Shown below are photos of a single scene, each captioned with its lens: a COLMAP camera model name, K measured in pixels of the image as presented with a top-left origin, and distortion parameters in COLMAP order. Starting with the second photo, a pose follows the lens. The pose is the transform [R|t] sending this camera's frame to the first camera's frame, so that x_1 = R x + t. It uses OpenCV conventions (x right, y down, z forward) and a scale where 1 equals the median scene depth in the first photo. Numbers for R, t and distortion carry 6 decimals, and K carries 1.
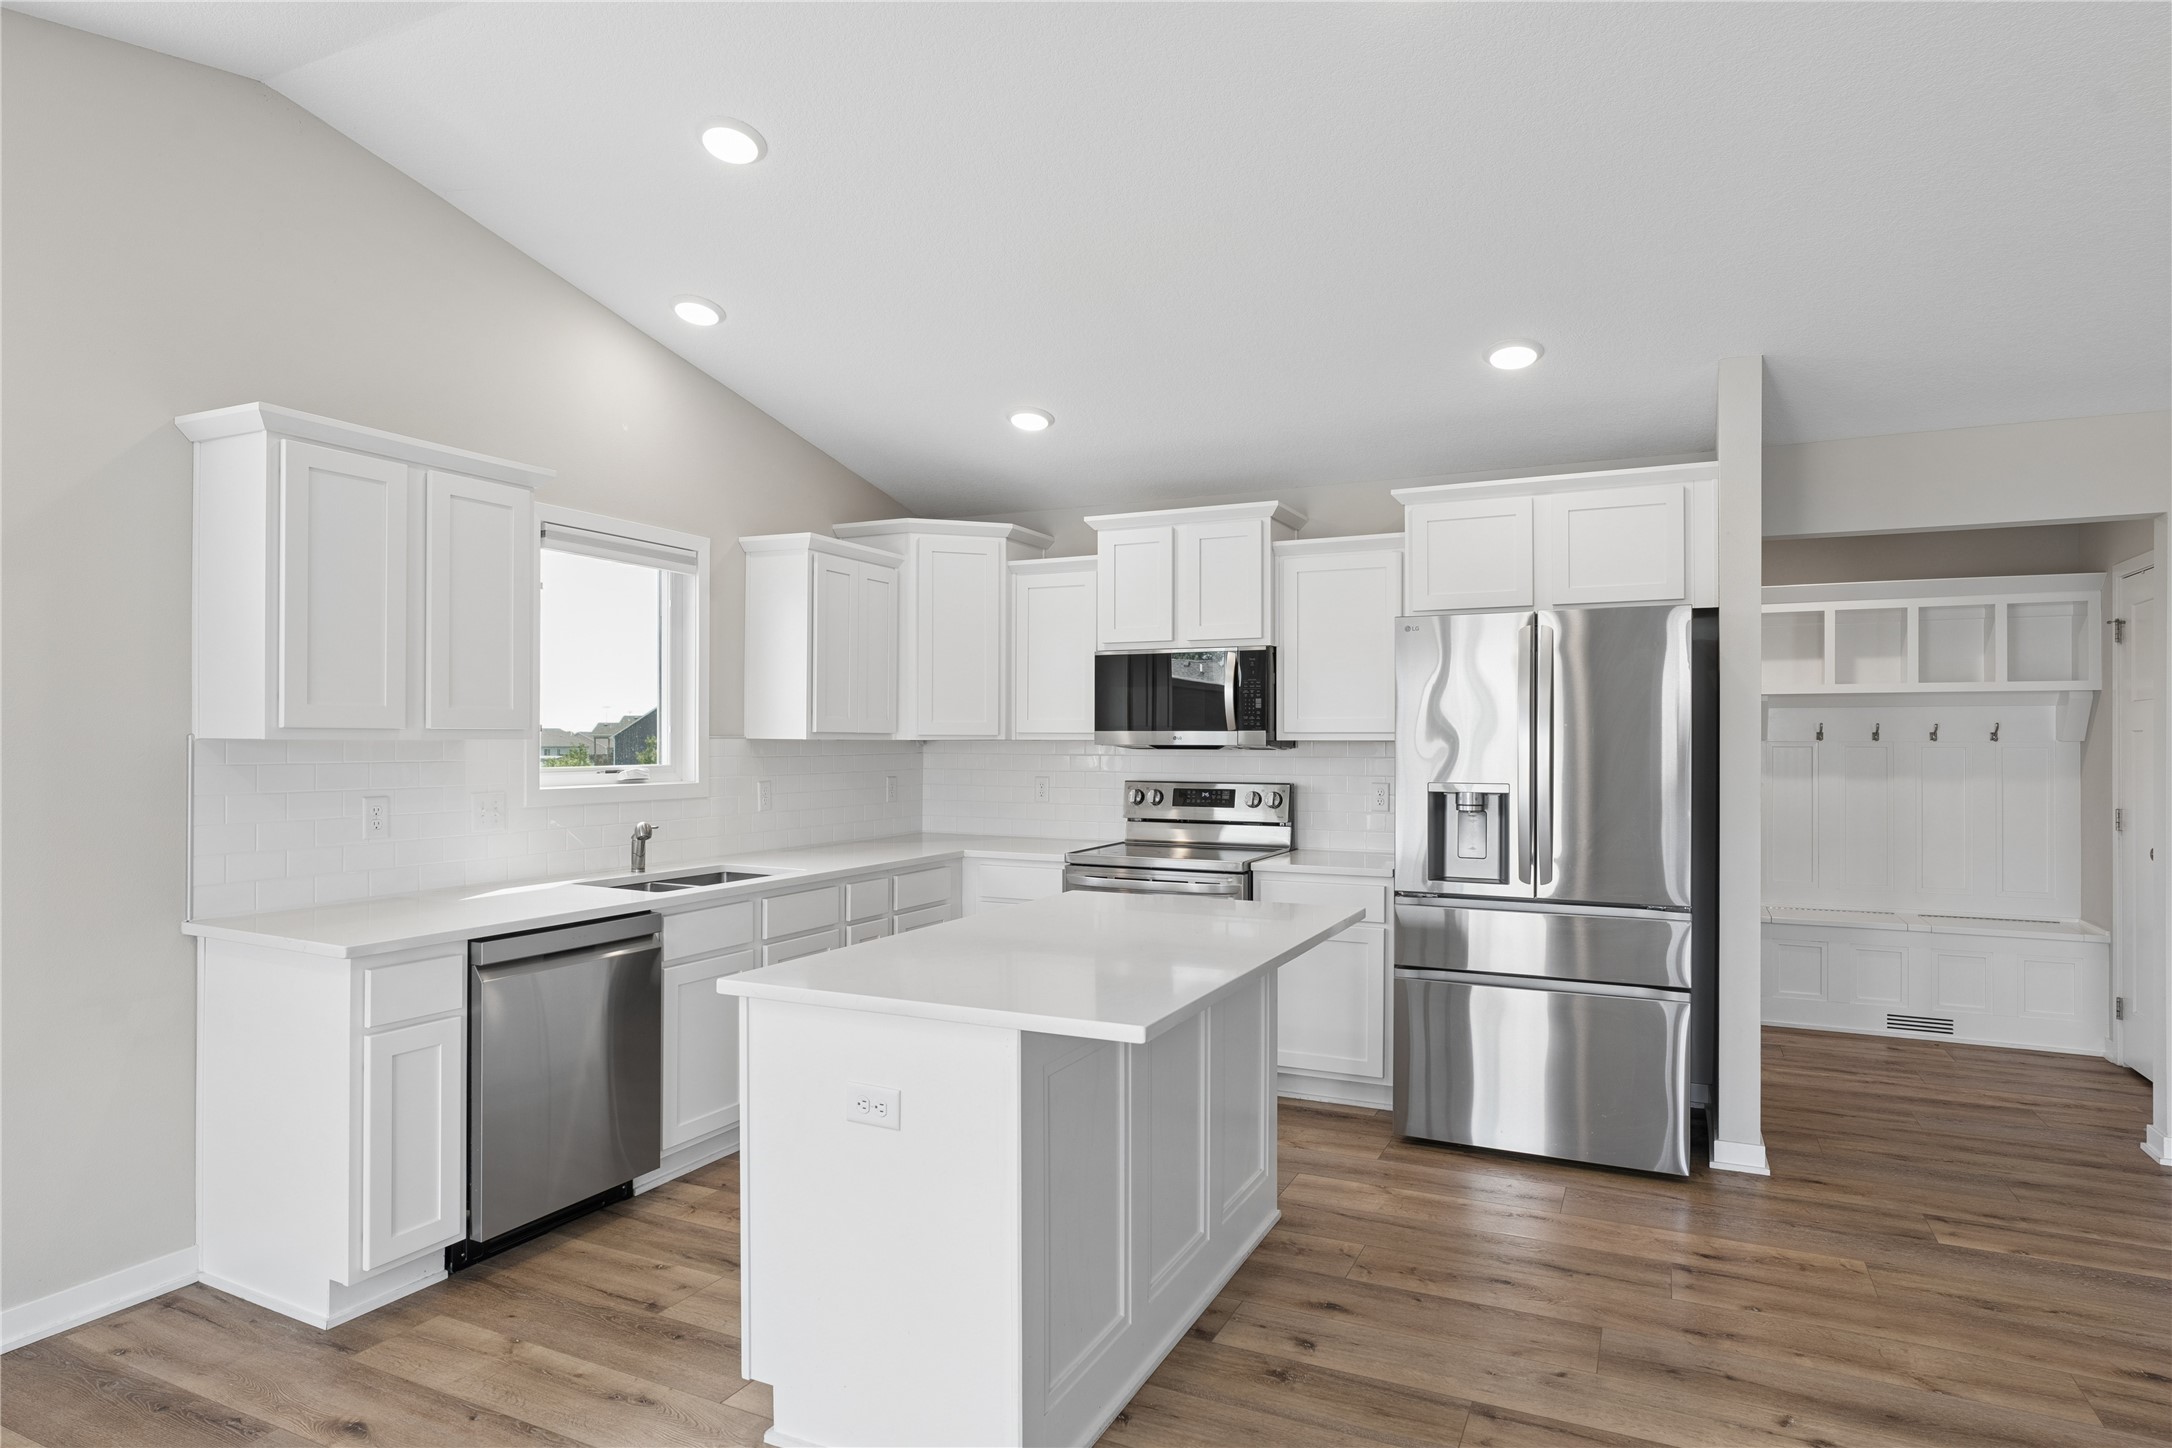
lens RADIAL K [[1217.1, 0, 1103.7], [0, 1217.1, 743.0], [0, 0, 1]] dist [-0.022558, 0.019122]
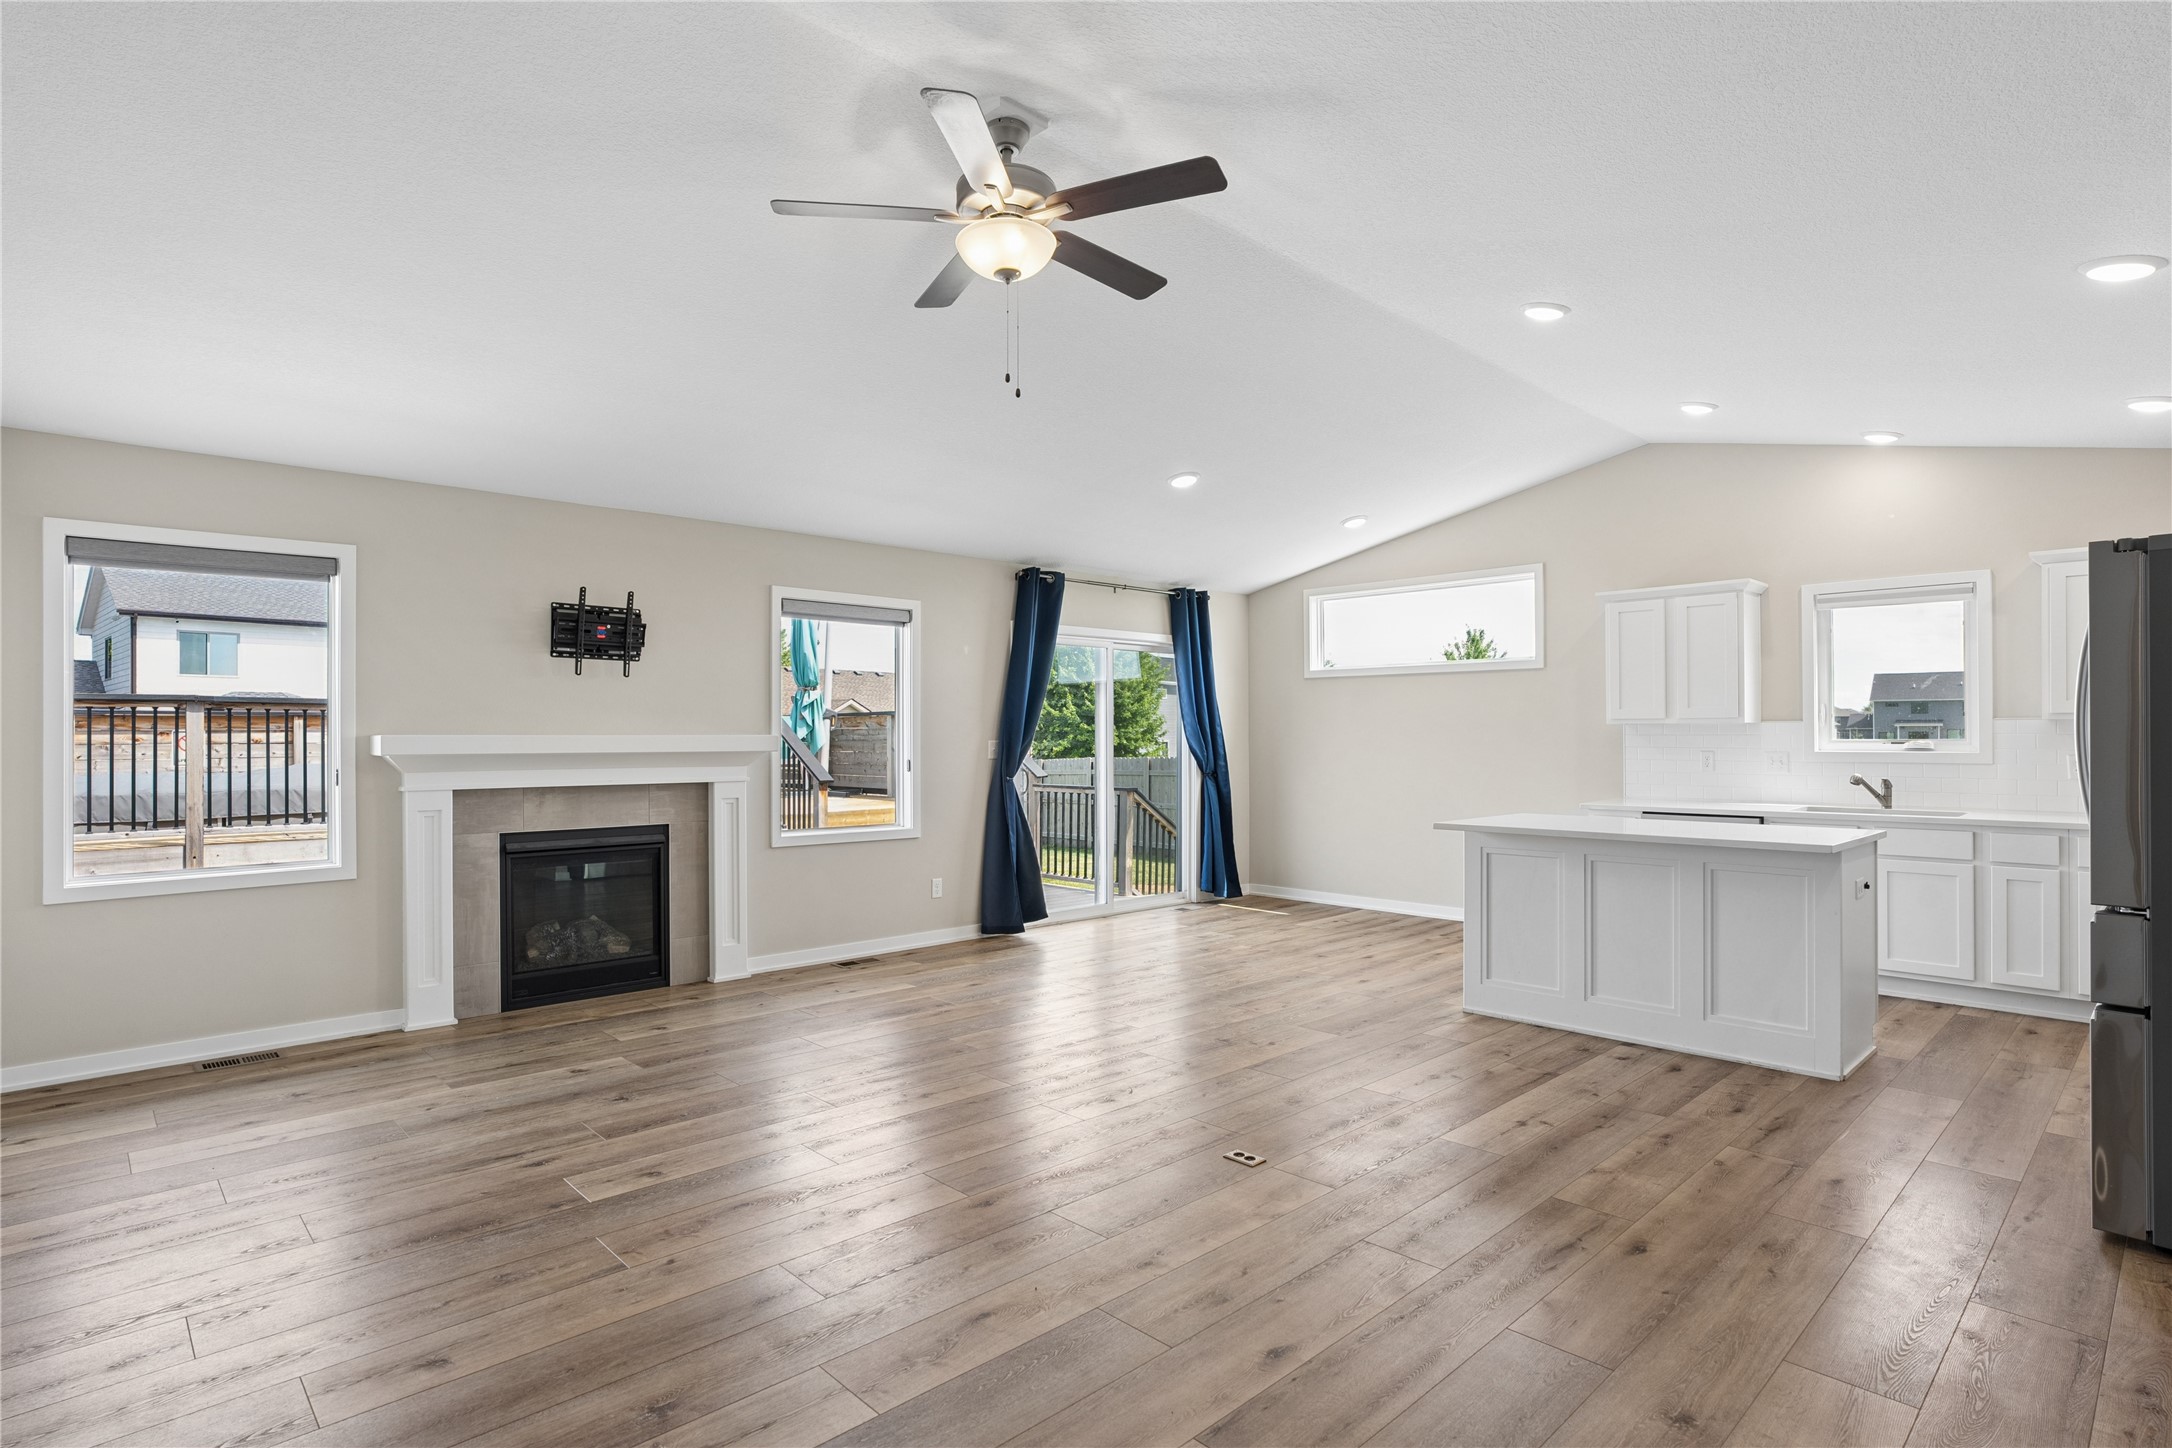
lens RADIAL K [[1108.1, 0, 1064.4], [0, 1108.1, 732.8], [0, 0, 1]] dist [-0.036105, 0.016998]
pose [[-0.369616, -0.004996, -0.929171, 1.249987], [-0.002294, 0.999987, -0.004465, 0.019363], [0.929182, 0.000481, -0.369623, 0.534403]]
